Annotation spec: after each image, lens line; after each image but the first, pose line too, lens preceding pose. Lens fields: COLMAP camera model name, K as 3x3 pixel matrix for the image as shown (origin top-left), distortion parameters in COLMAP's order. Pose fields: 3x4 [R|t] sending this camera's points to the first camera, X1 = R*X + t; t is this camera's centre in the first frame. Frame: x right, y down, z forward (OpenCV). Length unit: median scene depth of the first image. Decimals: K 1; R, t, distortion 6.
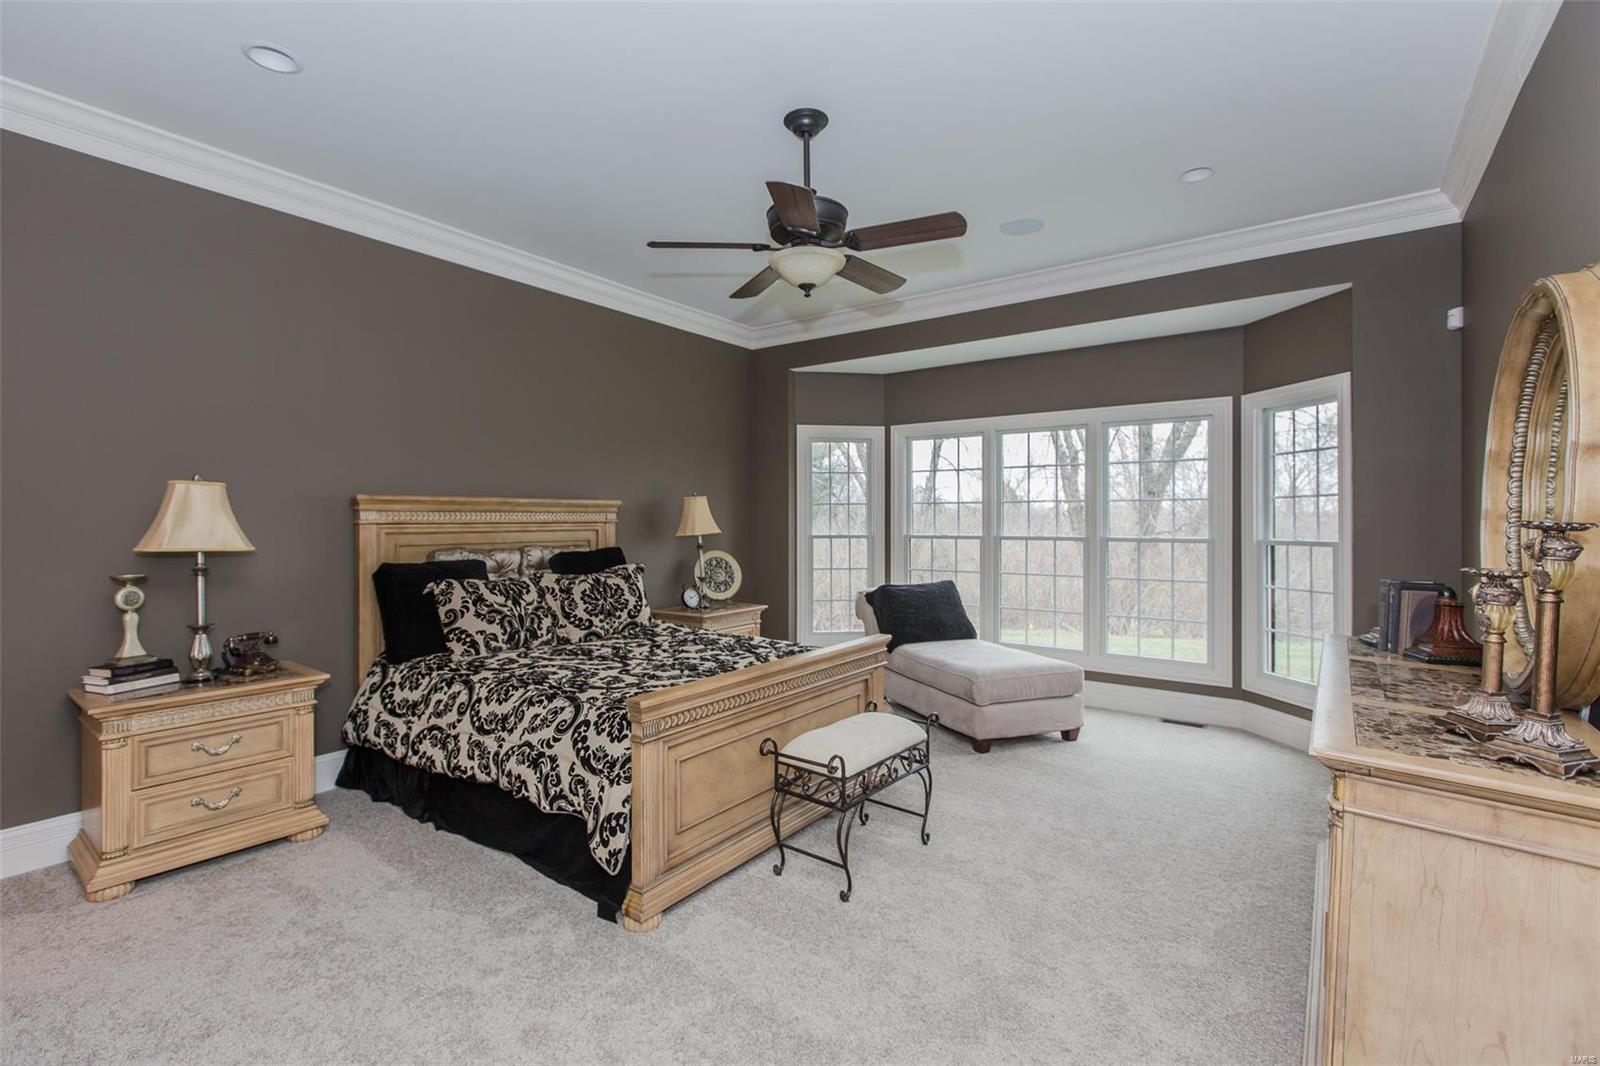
lens RADIAL K [[744.7, 0, 808.4], [0, 744.7, 523.9], [0, 0, 1]] dist [0.005054, -0.002441]
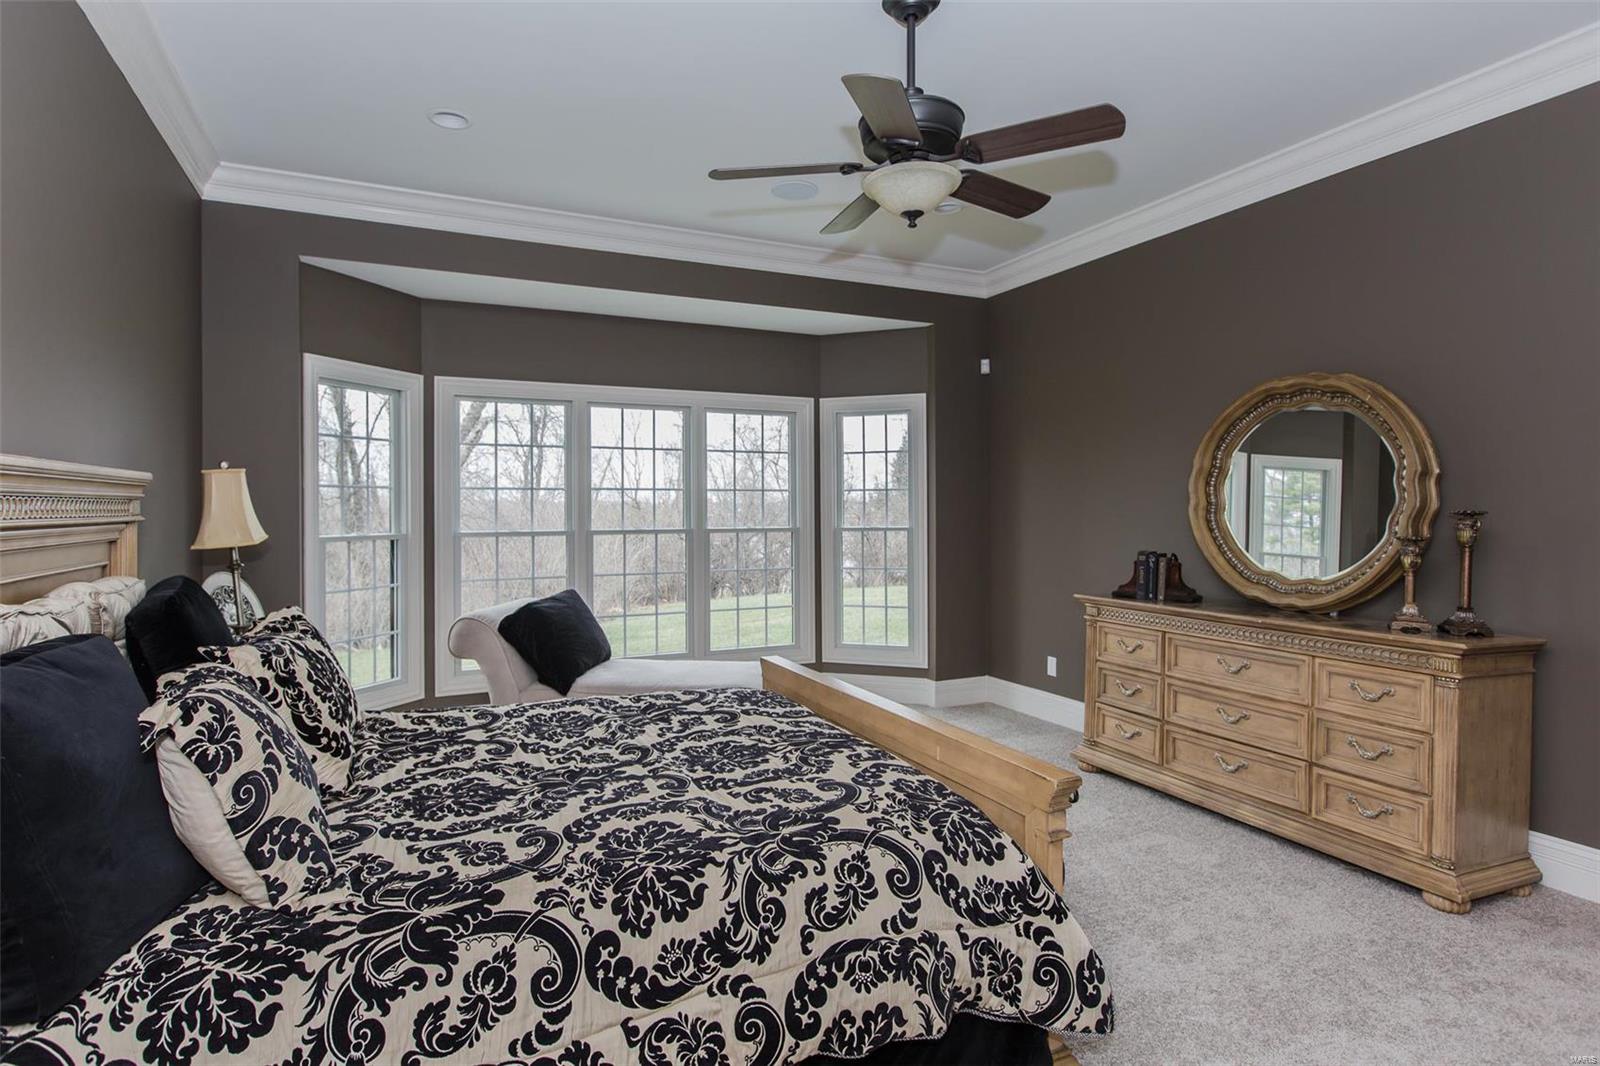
lens RADIAL K [[825.2, 0, 801.2], [0, 825.2, 529.5], [0, 0, 1]] dist [-0.000324, -0.001978]
pose [[0.482549, -0.025063, 0.875510, -0.792979], [0.011420, 0.999686, 0.022323, -0.006117], [-0.875794, -0.000774, 0.482684, 0.674997]]
